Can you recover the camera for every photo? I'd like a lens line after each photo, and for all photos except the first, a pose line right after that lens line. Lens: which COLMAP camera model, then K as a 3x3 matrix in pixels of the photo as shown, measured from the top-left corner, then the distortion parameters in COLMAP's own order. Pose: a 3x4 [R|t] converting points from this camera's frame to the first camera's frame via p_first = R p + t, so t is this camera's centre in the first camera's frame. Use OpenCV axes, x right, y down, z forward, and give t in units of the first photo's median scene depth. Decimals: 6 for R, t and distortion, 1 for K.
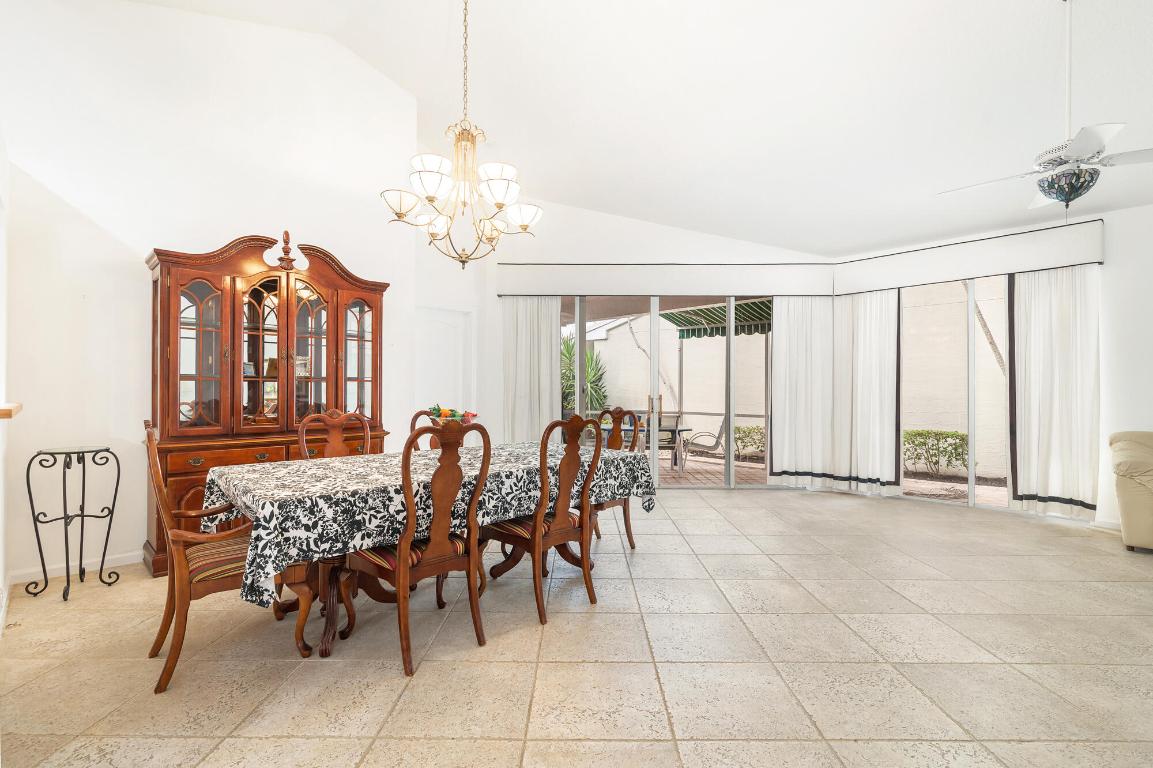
lens RADIAL K [[523.6, 0, 576.6], [0, 523.6, 385.7], [0, 0, 1]] dist [0.000211, -0.000527]
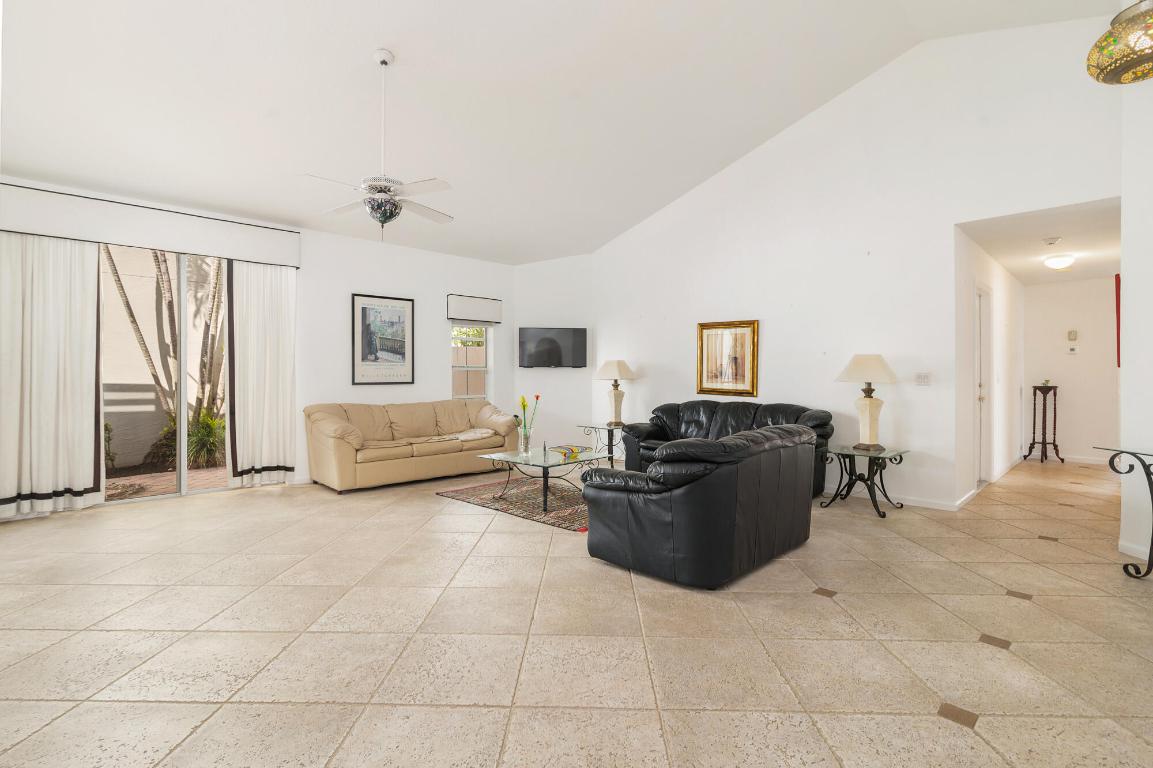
lens RADIAL K [[529.1, 0, 571.9], [0, 529.1, 367.8], [0, 0, 1]] dist [0.000162, -0.001211]
pose [[0.022287, 0.013354, 0.999662, -0.303987], [-0.009128, 0.999872, -0.013153, 0.012272], [-0.999710, -0.008832, 0.022406, 0.461400]]
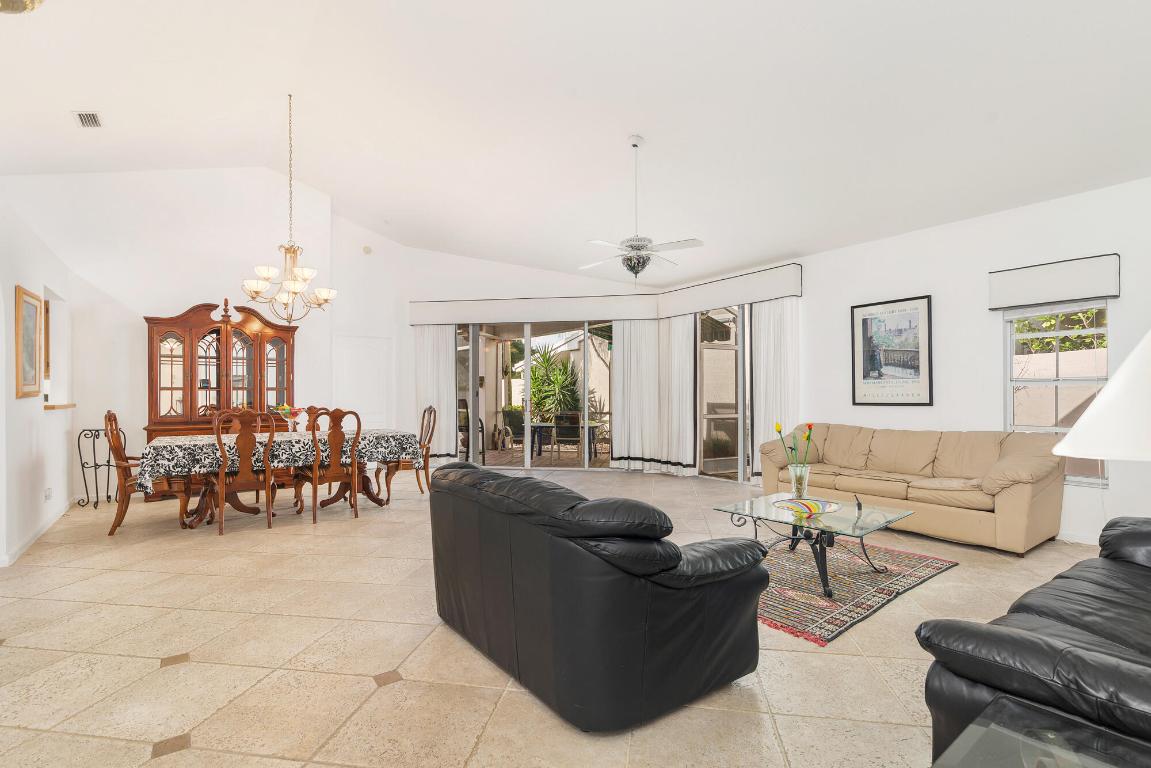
lens RADIAL K [[528.2, 0, 577.7], [0, 528.2, 388.6], [0, 0, 1]] dist [0.000162, -0.001211]
pose [[0.989687, -0.008239, -0.143006, 0.897555], [0.007890, 0.999964, -0.003006, -0.000670], [0.143026, 0.001847, 0.989717, -0.555945]]
